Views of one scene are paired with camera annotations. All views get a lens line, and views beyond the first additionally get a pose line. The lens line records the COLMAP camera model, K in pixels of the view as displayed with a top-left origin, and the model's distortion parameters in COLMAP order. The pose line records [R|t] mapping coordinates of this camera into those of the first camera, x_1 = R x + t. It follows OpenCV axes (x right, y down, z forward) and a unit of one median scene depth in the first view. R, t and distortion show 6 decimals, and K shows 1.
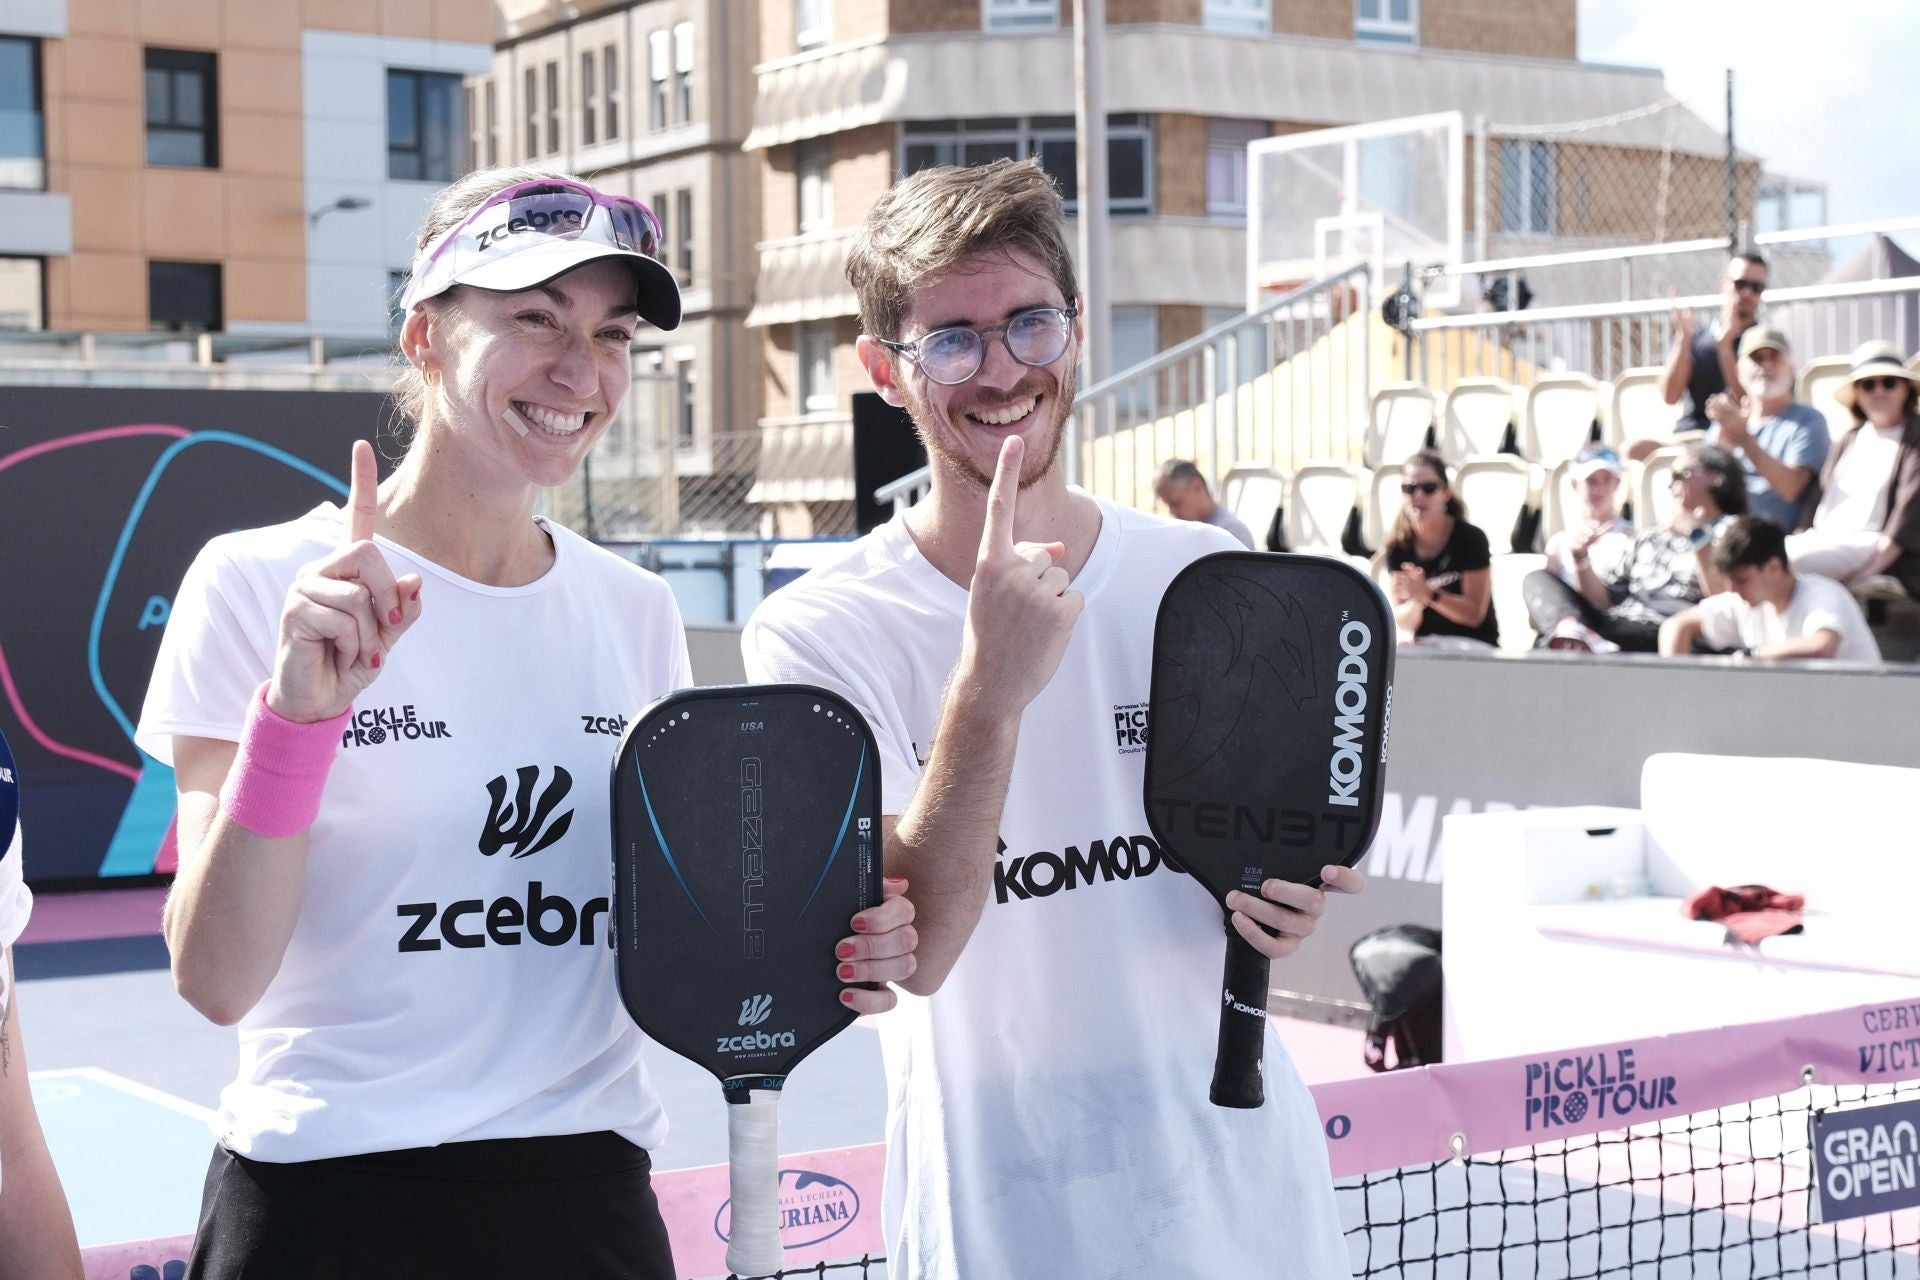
lens RADIAL K [[3367.6, 0, 880.3], [0, 3367.6, 640.8], [0, 0, 1]] dist [-0.037827, 0.173606]
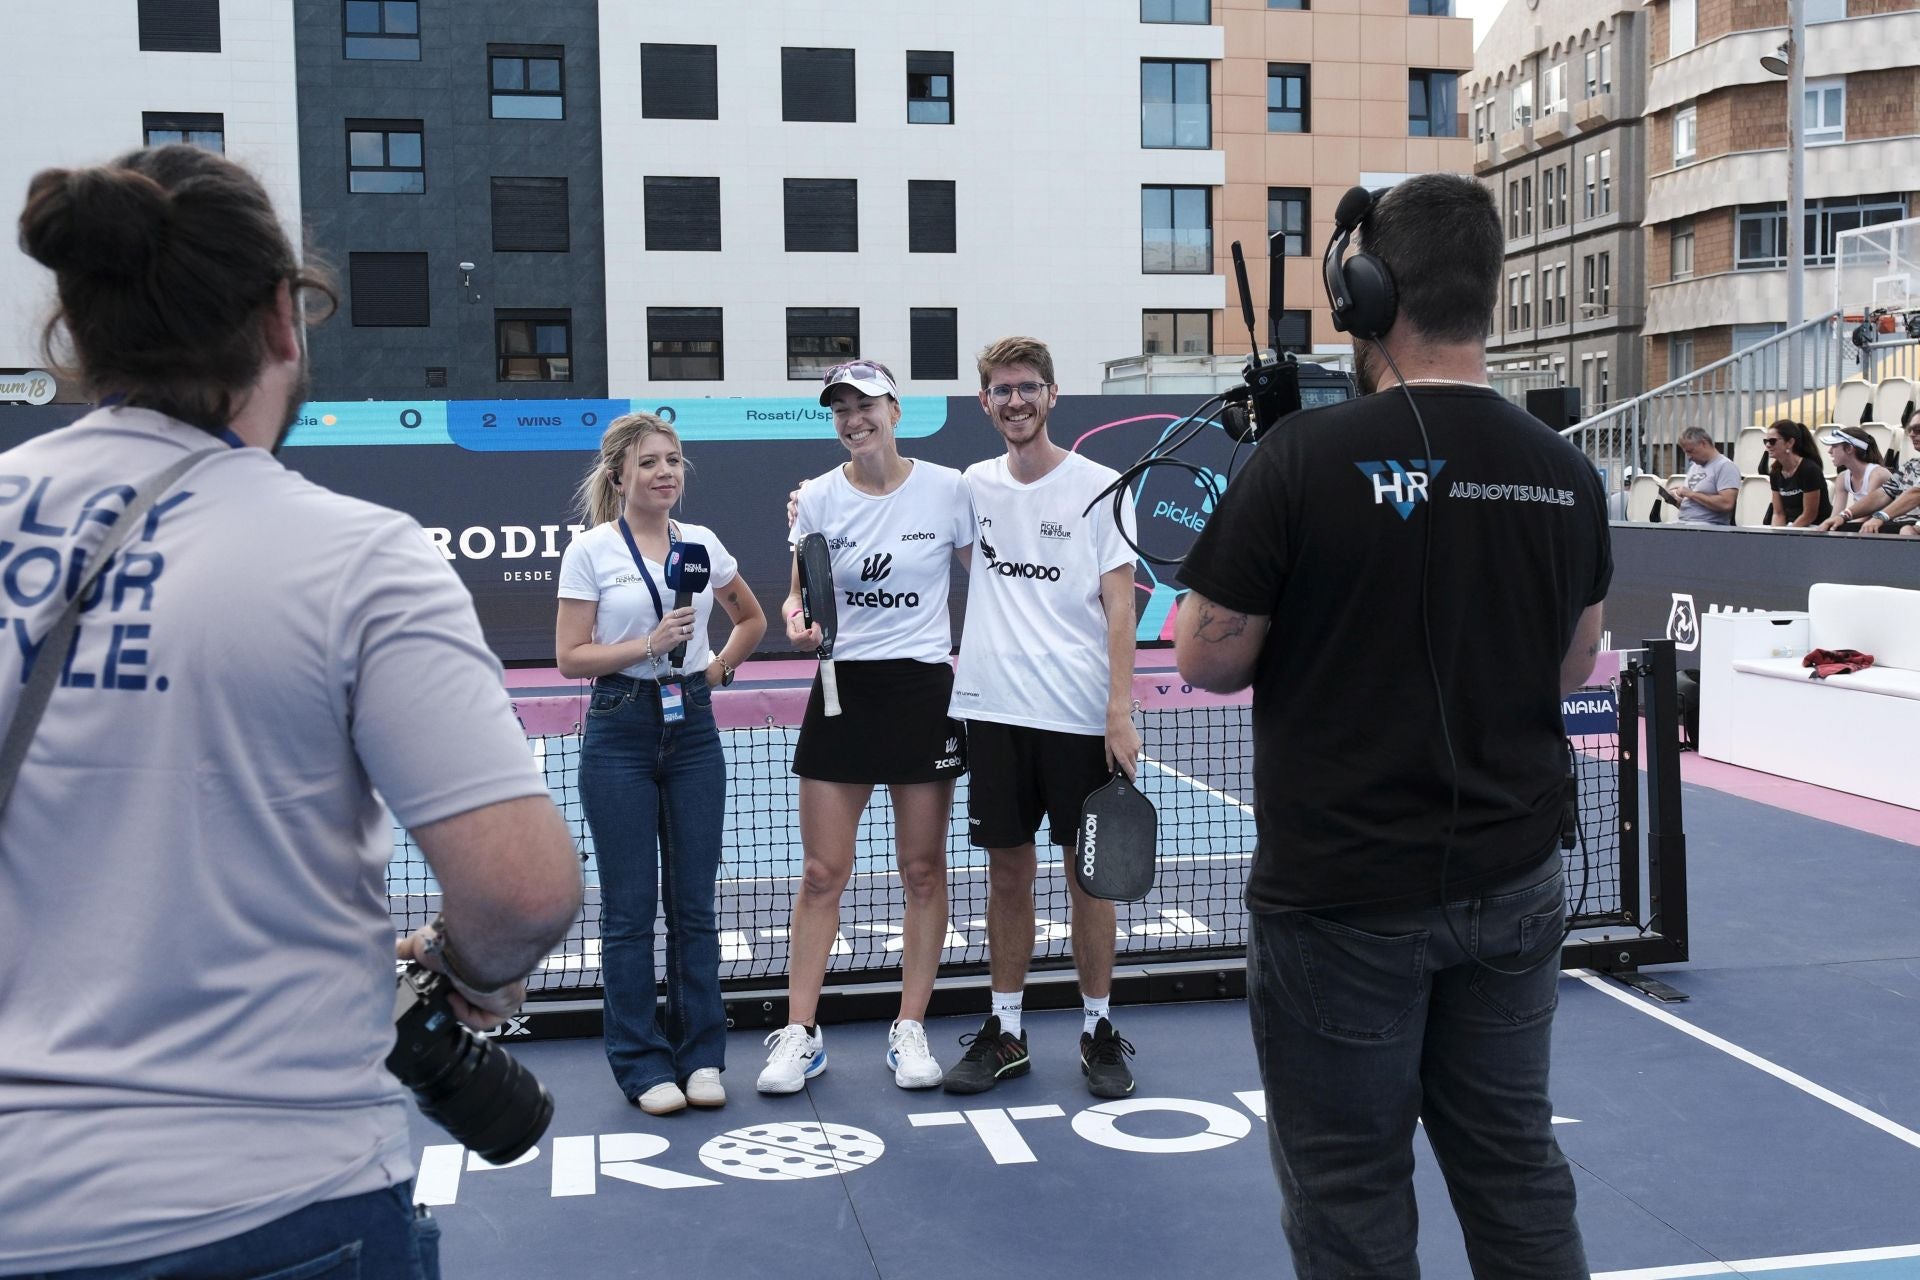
lens RADIAL K [[2093.6, 0, 915.8], [0, 2093.6, 639.1], [0, 0, 1]] dist [-0.008490, -0.006634]
pose [[0.913144, 0.027910, -0.406681, 0.145923], [-0.007314, 0.998615, 0.052109, 0.004478], [0.407572, -0.044609, 0.912083, -0.173378]]
